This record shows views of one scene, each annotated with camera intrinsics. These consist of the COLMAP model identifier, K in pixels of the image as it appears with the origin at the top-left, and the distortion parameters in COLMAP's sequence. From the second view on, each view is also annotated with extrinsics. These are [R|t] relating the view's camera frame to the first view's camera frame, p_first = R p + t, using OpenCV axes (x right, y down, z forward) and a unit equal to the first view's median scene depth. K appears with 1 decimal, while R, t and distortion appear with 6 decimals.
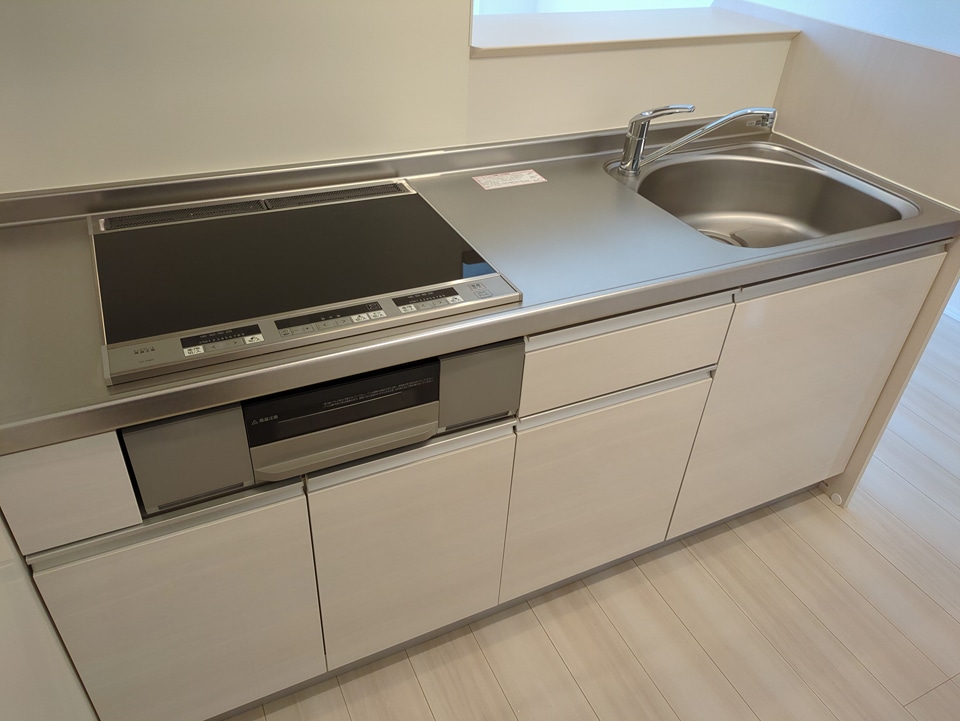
lens RADIAL K [[723.0, 0, 481.7], [0, 723.0, 364.4], [0, 0, 1]] dist [0.043304, -0.035550]
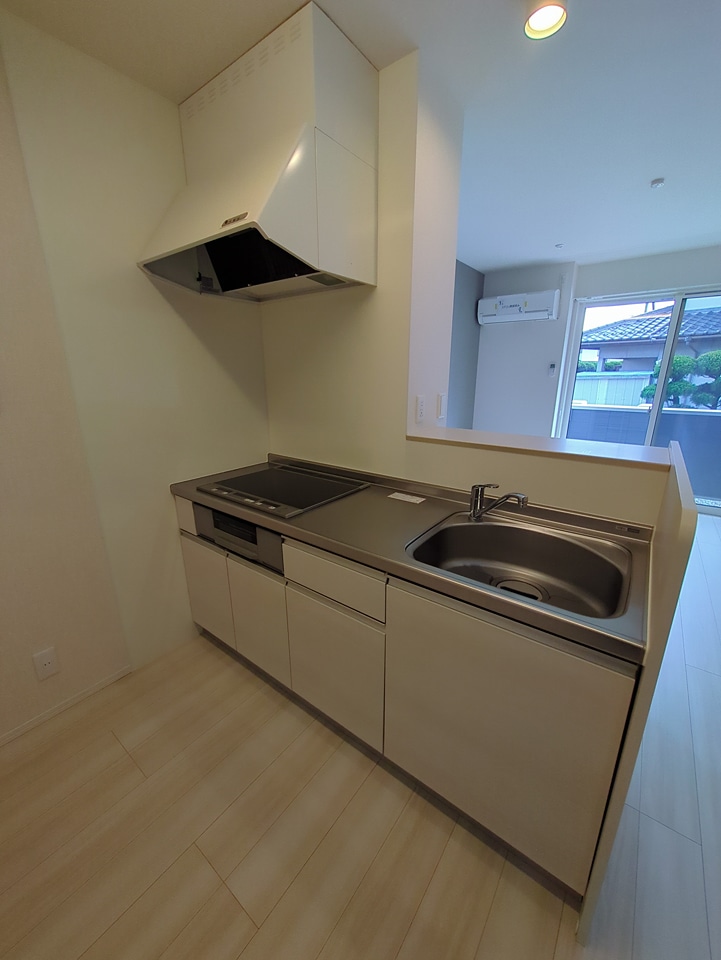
lens RADIAL K [[368.0, 0, 366.9], [0, 368.0, 479.5], [0, 0, 1]] dist [0.000843, 0.000153]
pose [[0.460968, 0.189002, -0.867056, 0.829154], [-0.495128, 0.865616, -0.074545, -0.168581], [0.736449, 0.463667, 0.492602, 0.405041]]
